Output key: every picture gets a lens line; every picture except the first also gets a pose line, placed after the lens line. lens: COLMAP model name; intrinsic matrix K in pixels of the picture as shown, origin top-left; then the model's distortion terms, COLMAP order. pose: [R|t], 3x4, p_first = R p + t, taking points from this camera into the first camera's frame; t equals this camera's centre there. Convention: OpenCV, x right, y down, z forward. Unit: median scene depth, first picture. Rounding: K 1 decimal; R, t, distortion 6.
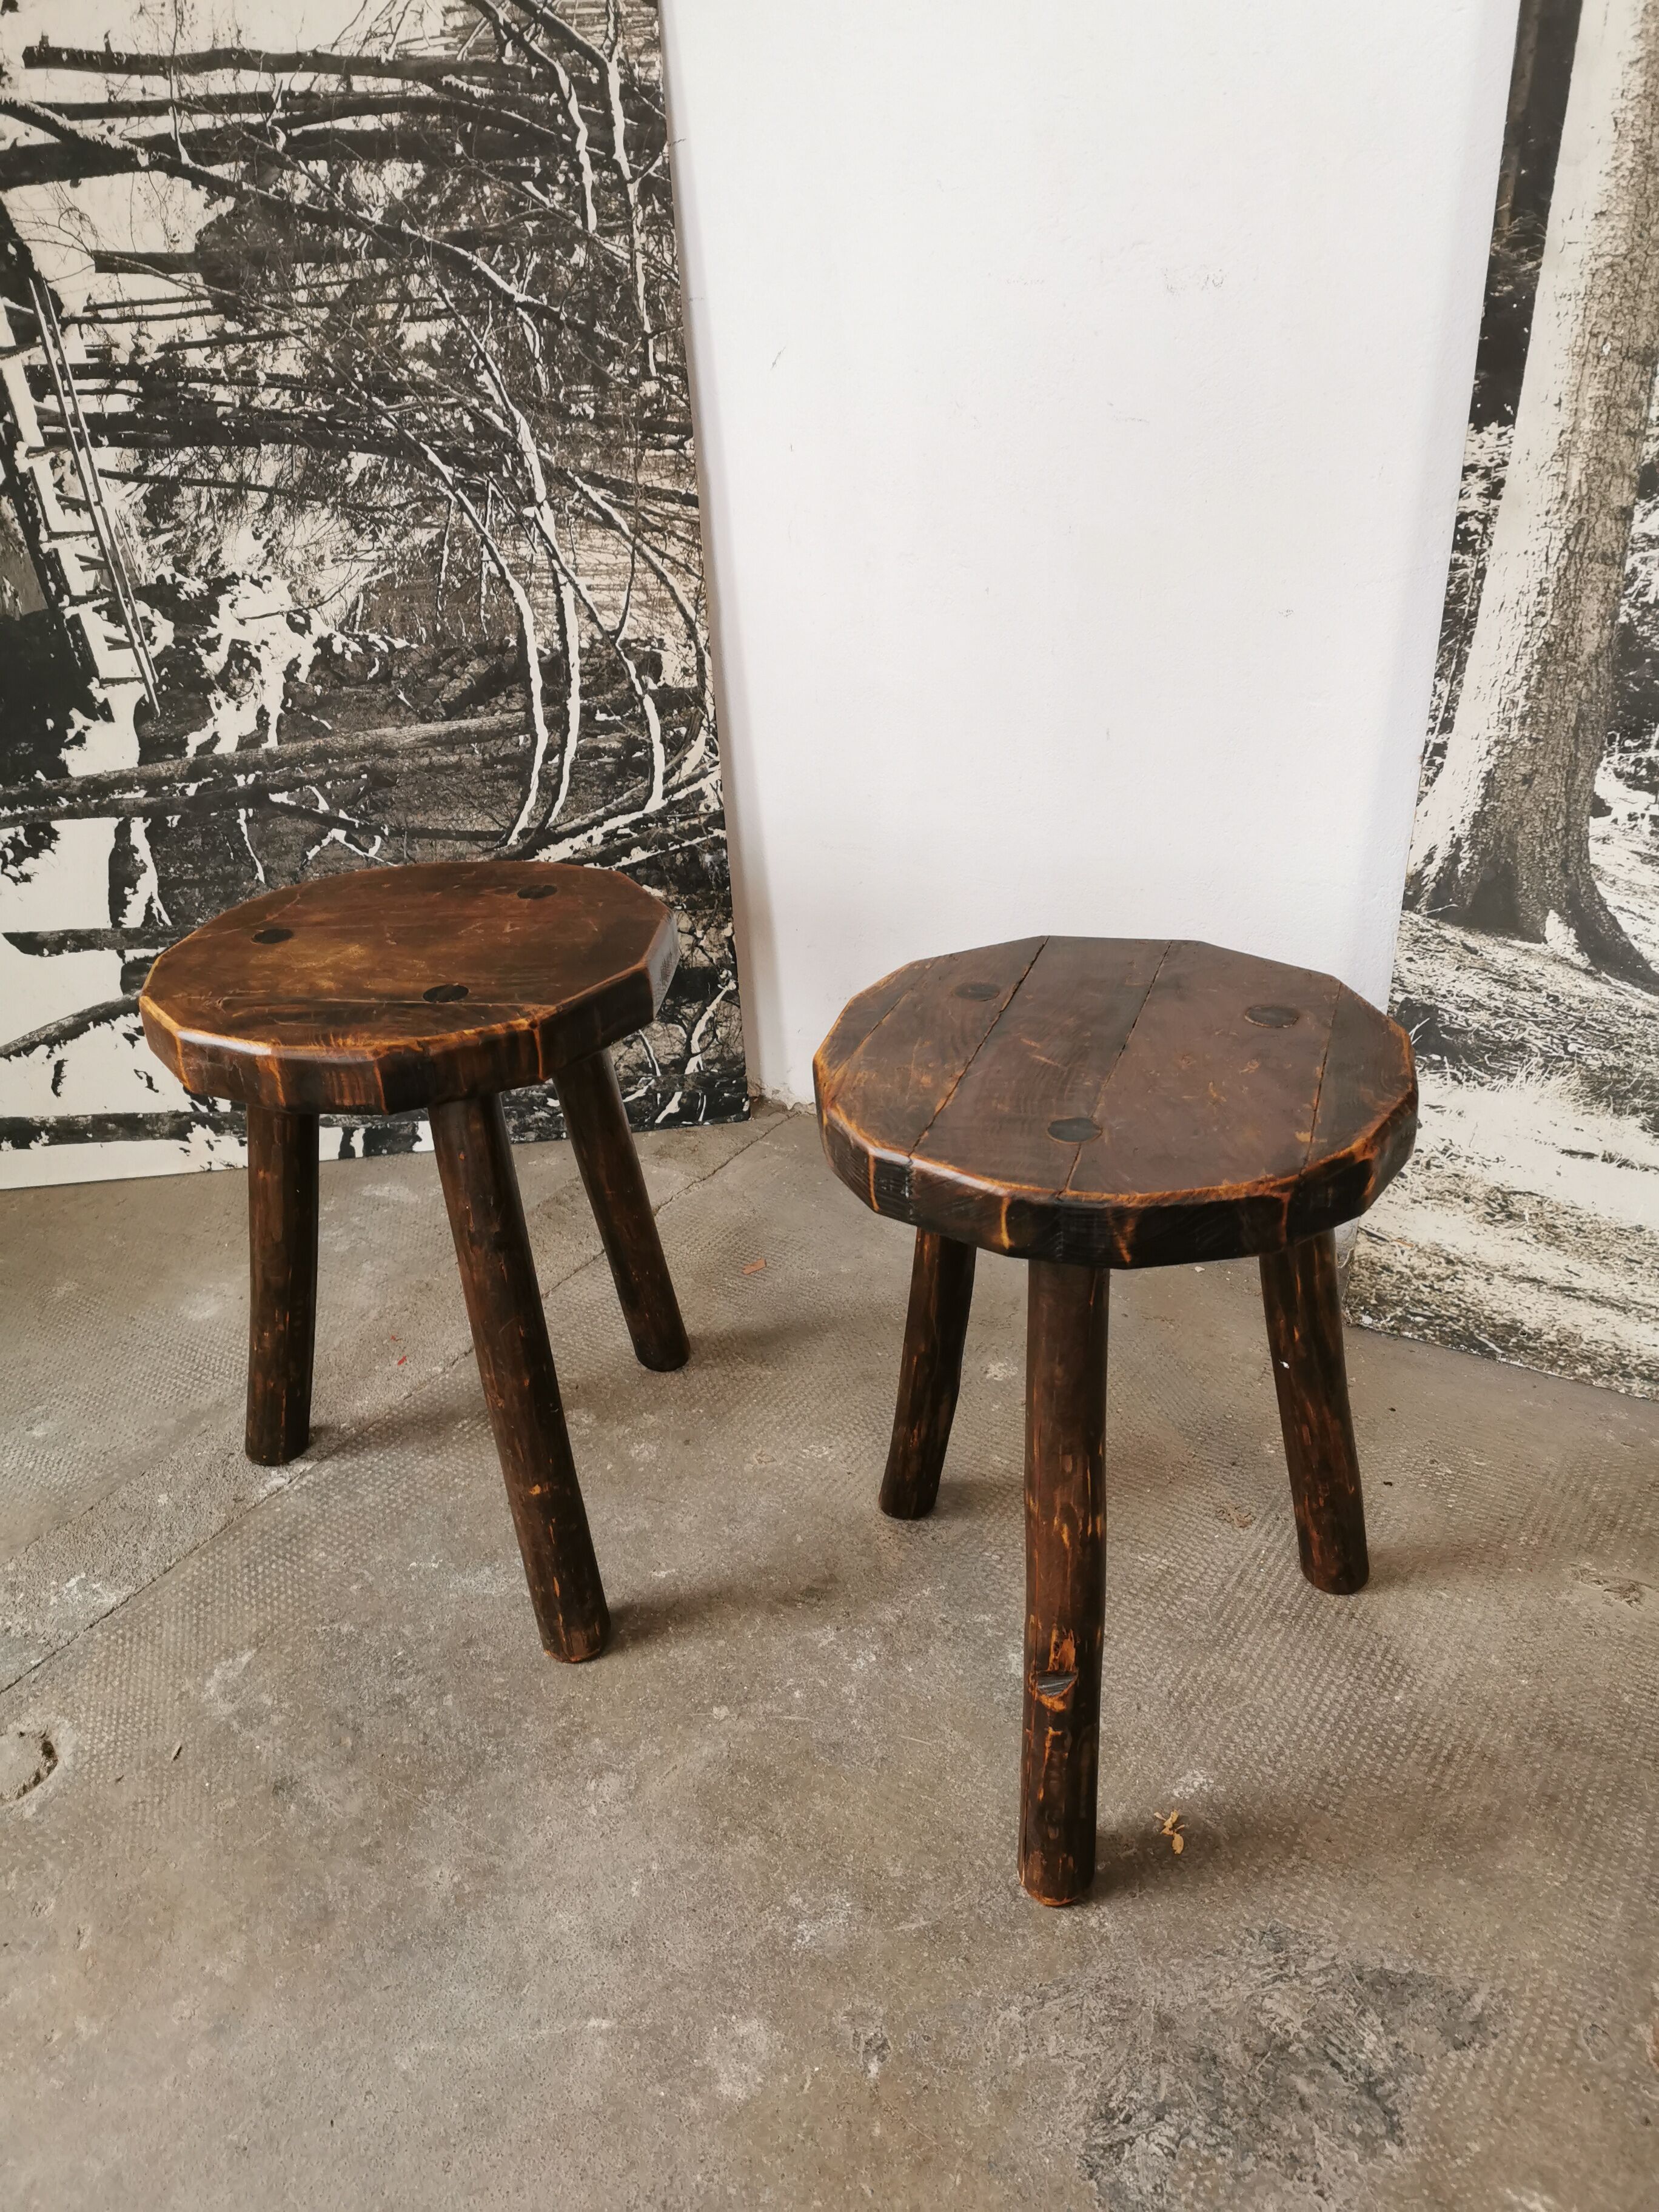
lens RADIAL K [[1702.9, 0, 835.2], [0, 1702.9, 1092.2], [0, 0, 1]] dist [0.089153, -0.136349]
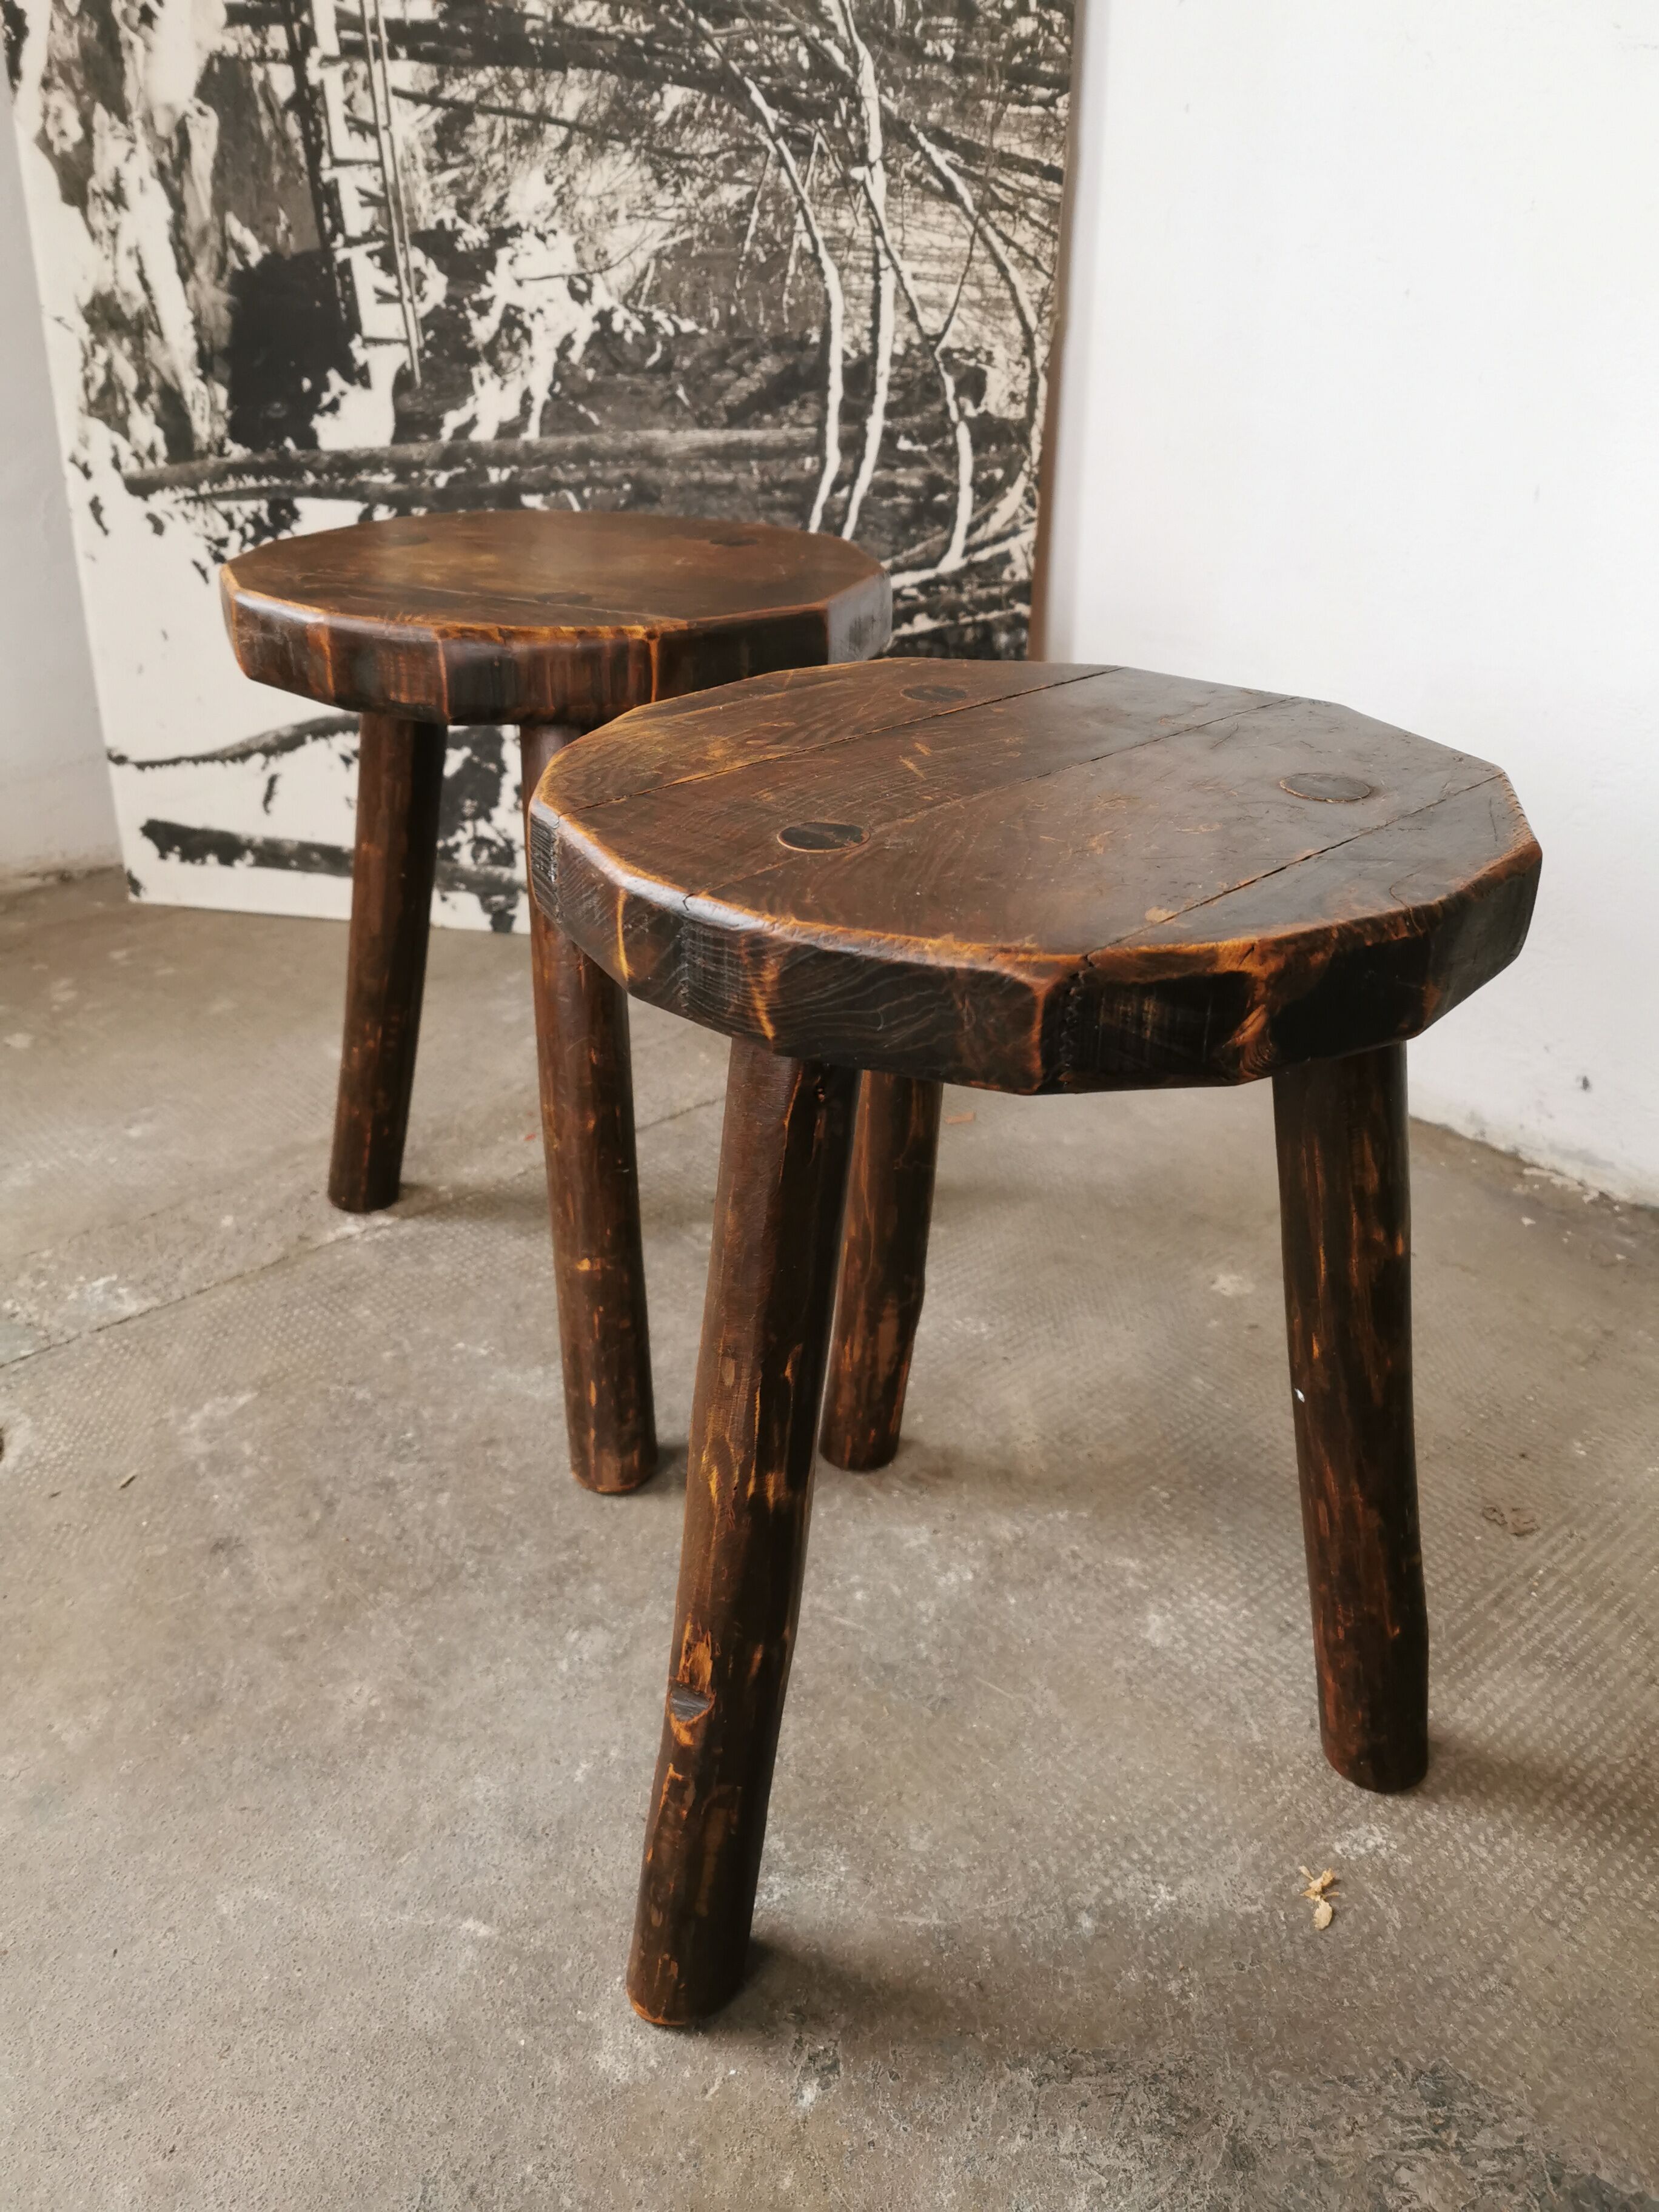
lens RADIAL K [[1721.5, 0, 803.2], [0, 1721.5, 1104.7], [0, 0, 1]] dist [0.087161, -0.156466]
pose [[0.960606, 0.179533, -0.212143, 0.058198], [-0.176247, 0.983743, 0.034460, 0.084094], [0.214880, 0.004287, 0.976631, 0.177888]]
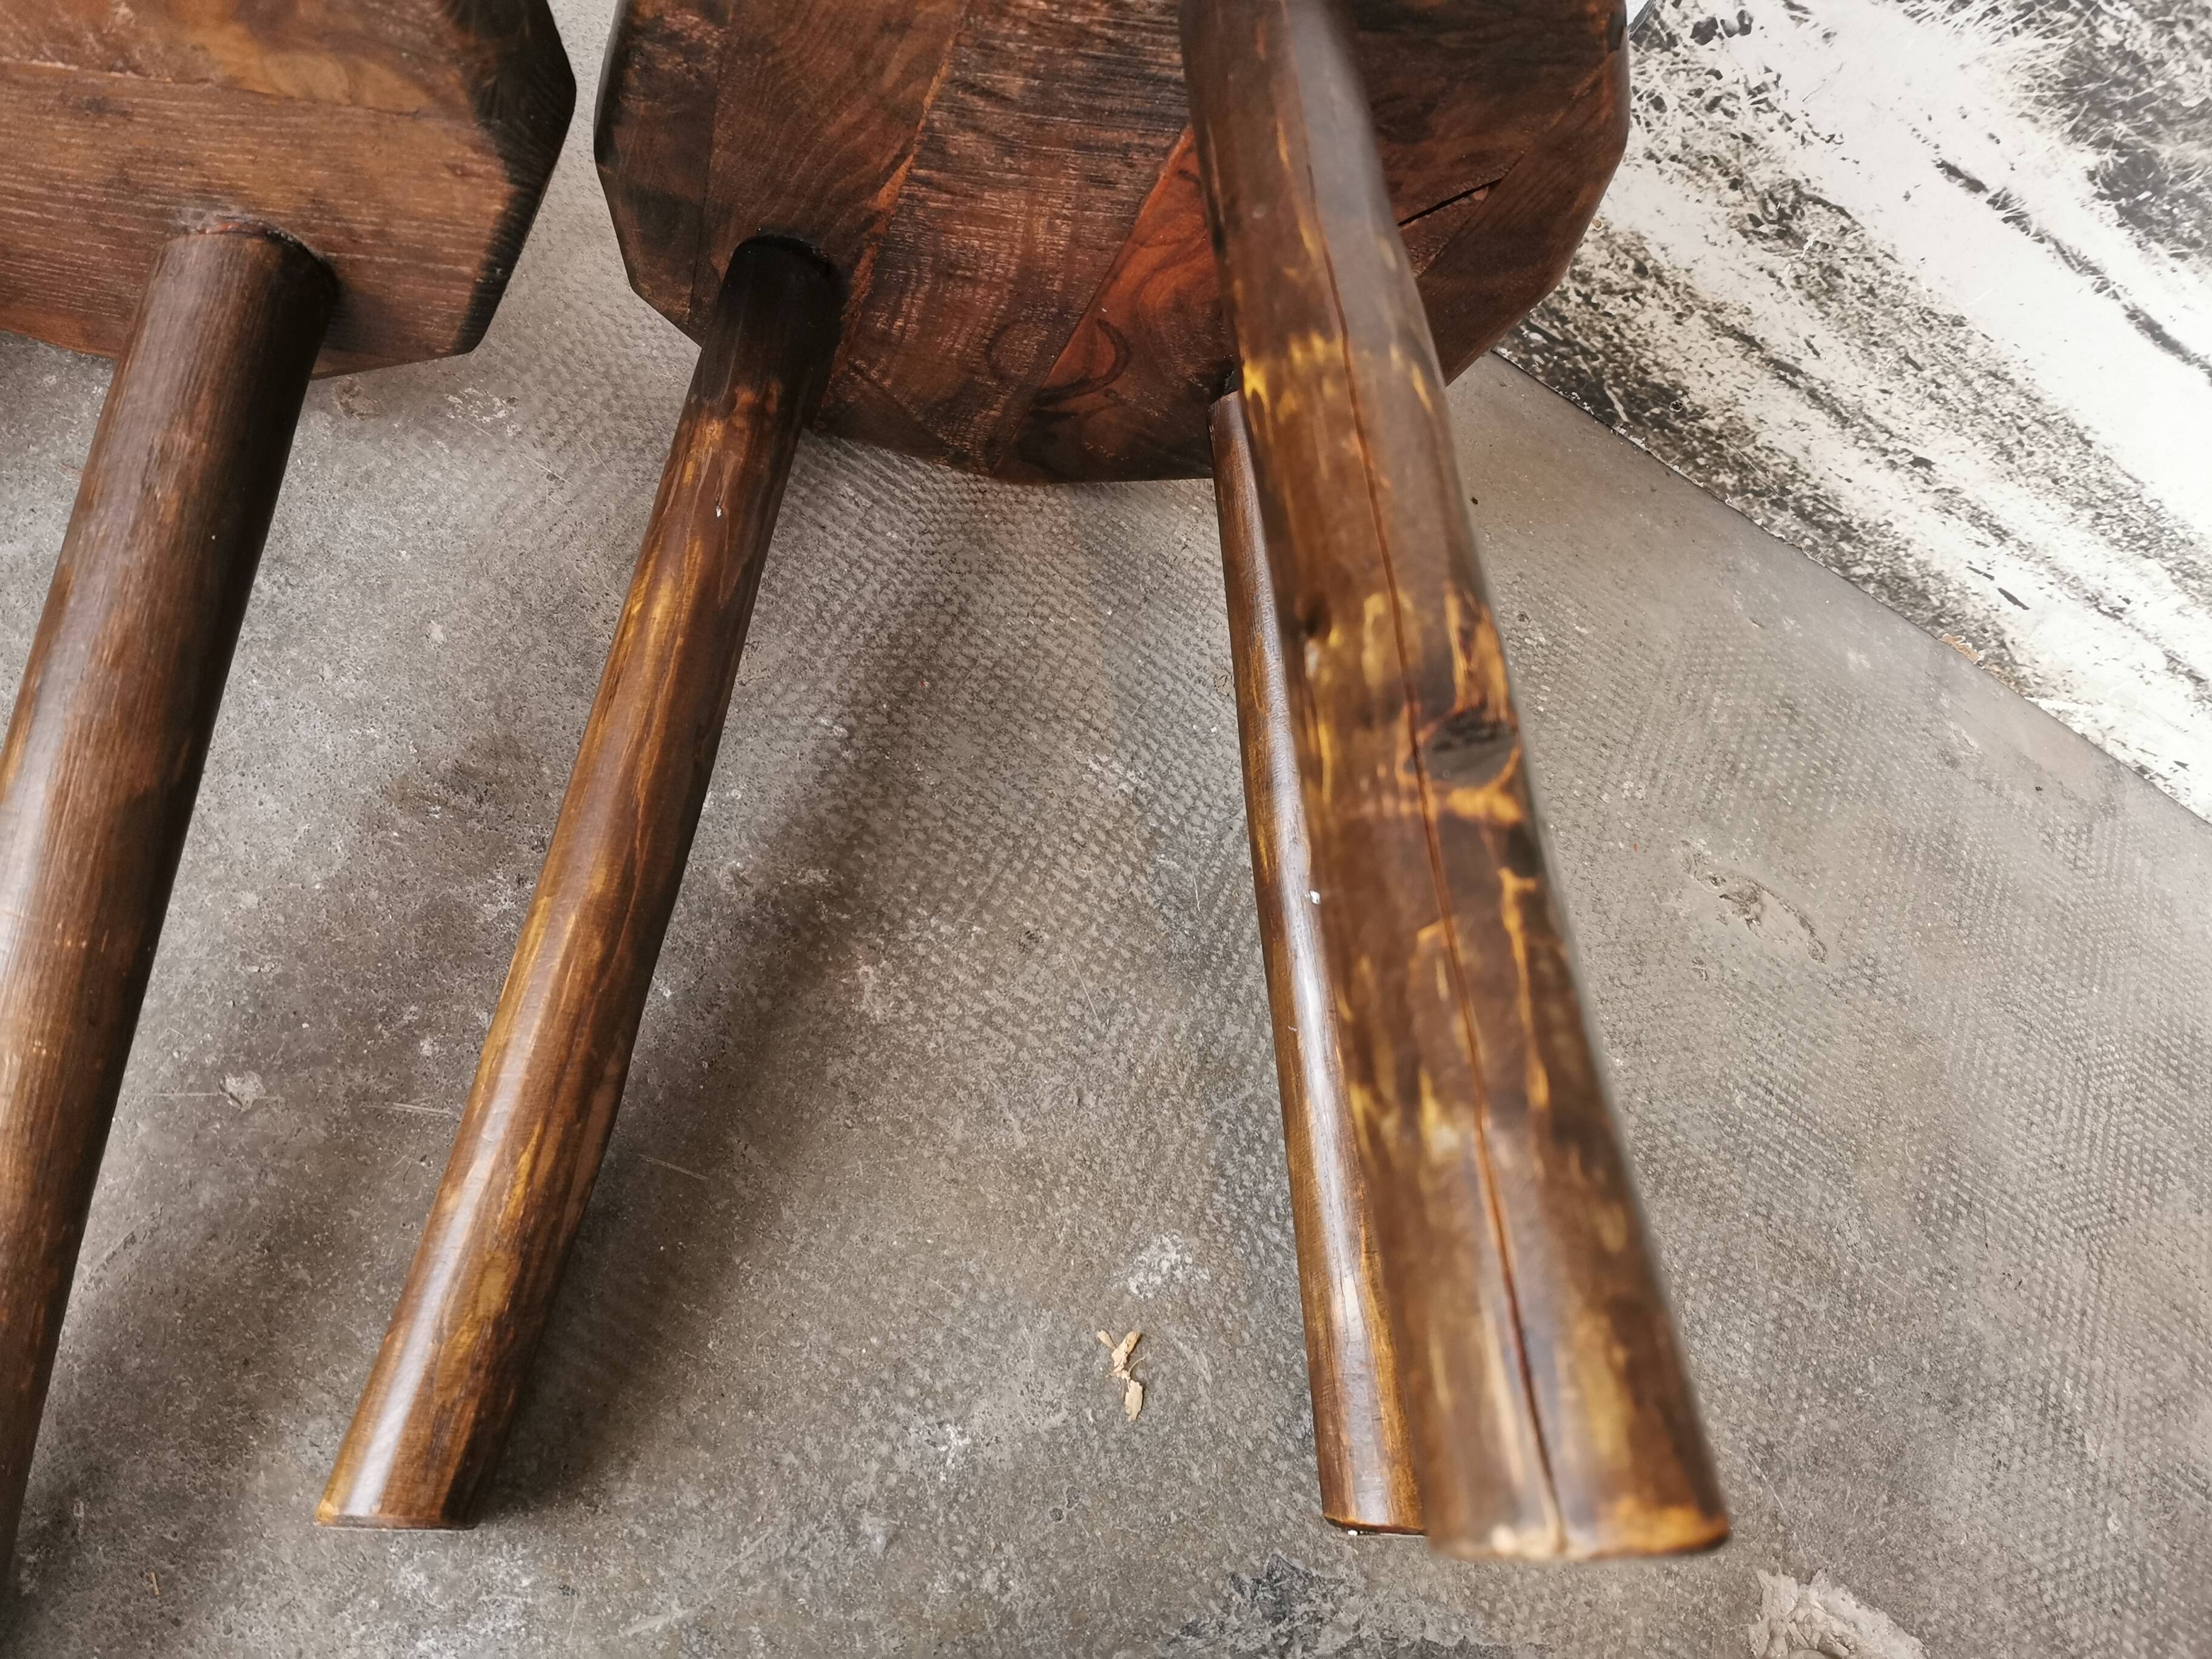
lens RADIAL K [[1714.1, 0, 1086.2], [0, 1714.1, 806.6], [0, 0, 1]] dist [0.075532, -0.116494]
pose [[0.898296, 0.075764, 0.432810, -0.051950], [-0.323348, 0.780934, 0.534404, -0.012404], [-0.297508, -0.620001, 0.726008, 0.473326]]
